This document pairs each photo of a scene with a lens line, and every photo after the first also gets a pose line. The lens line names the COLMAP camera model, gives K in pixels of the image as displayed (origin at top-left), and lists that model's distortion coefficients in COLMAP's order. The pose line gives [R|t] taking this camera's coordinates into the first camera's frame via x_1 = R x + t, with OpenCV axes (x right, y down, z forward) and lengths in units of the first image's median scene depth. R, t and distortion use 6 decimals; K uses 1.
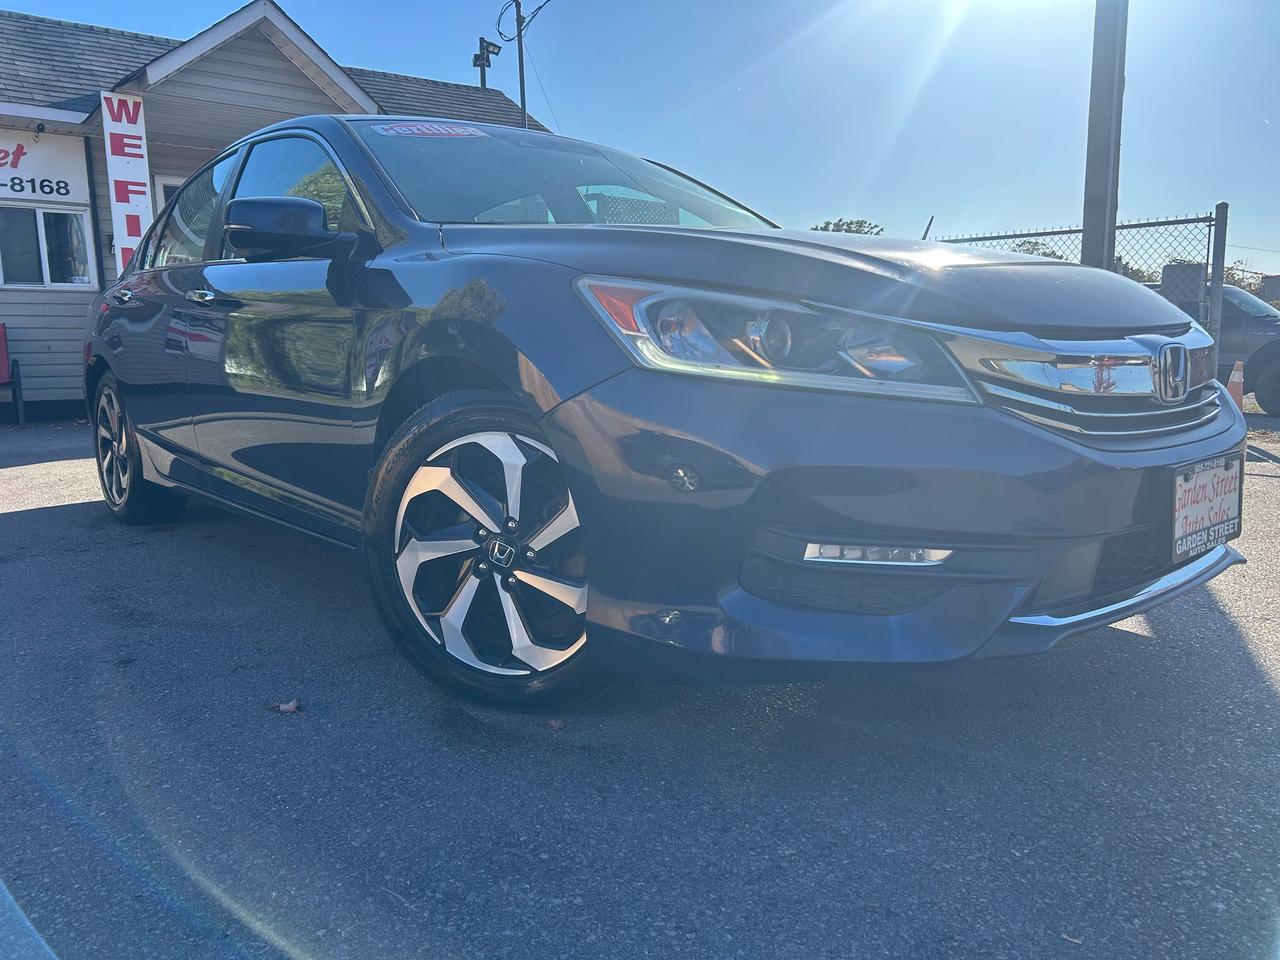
lens RADIAL K [[961.4, 0, 640.0], [0, 961.4, 480.0], [0, 0, 1]] dist [0.026480, -0.008759]
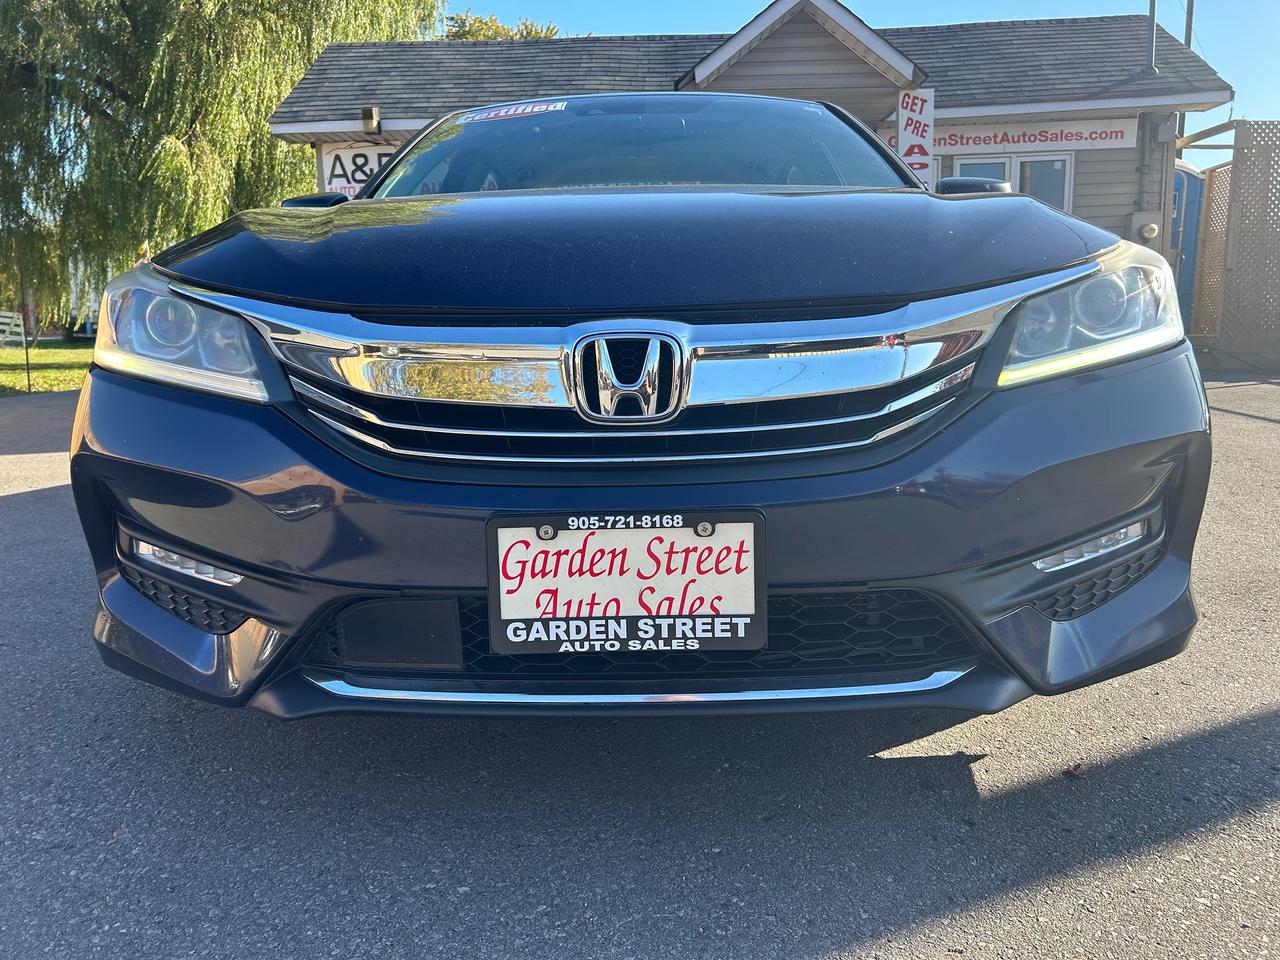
lens RADIAL K [[961.4, 0, 640.0], [0, 961.4, 480.0], [0, 0, 1]] dist [0.026480, -0.008759]
pose [[0.752089, 0.110952, -0.649655, 0.983033], [-0.090336, 0.993778, 0.065145, -0.083270], [0.652841, 0.009693, 0.757433, 0.508138]]
